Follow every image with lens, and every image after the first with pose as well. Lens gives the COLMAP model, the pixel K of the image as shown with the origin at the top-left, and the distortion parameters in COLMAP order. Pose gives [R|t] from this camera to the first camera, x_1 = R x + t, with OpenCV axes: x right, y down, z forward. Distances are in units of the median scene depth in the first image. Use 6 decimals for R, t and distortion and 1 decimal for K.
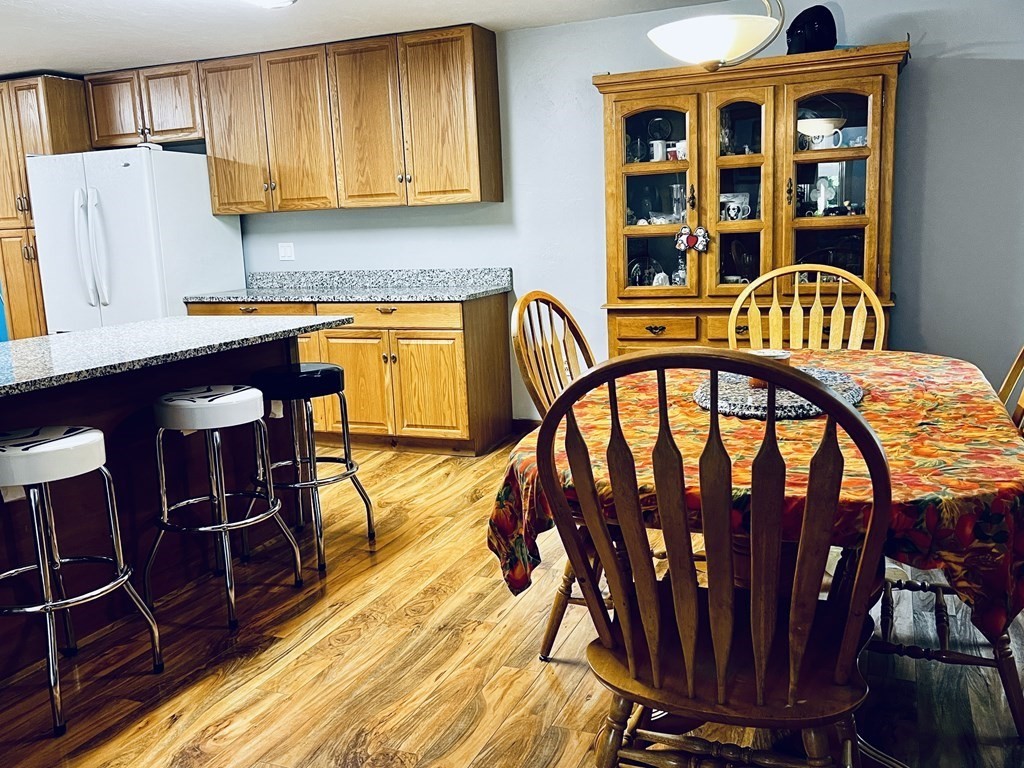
lens RADIAL K [[872.8, 0, 512.0], [0, 872.8, 384.0], [0, 0, 1]] dist [0.001422, -0.046229]
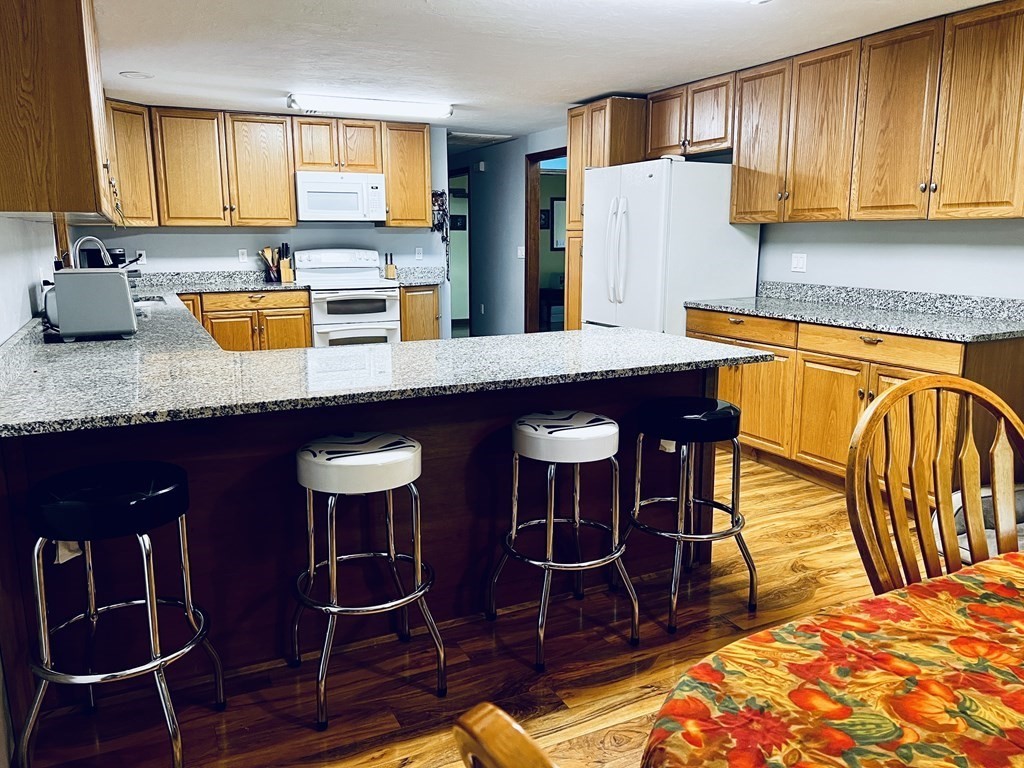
lens RADIAL K [[759.2, 0, 524.9], [0, 759.2, 367.6], [0, 0, 1]] dist [0.058560, -0.079520]
pose [[0.751472, 0.148006, -0.642950, 0.086625], [-0.140576, 0.988054, 0.063144, -0.054246], [0.644615, 0.042933, 0.763301, 0.184914]]
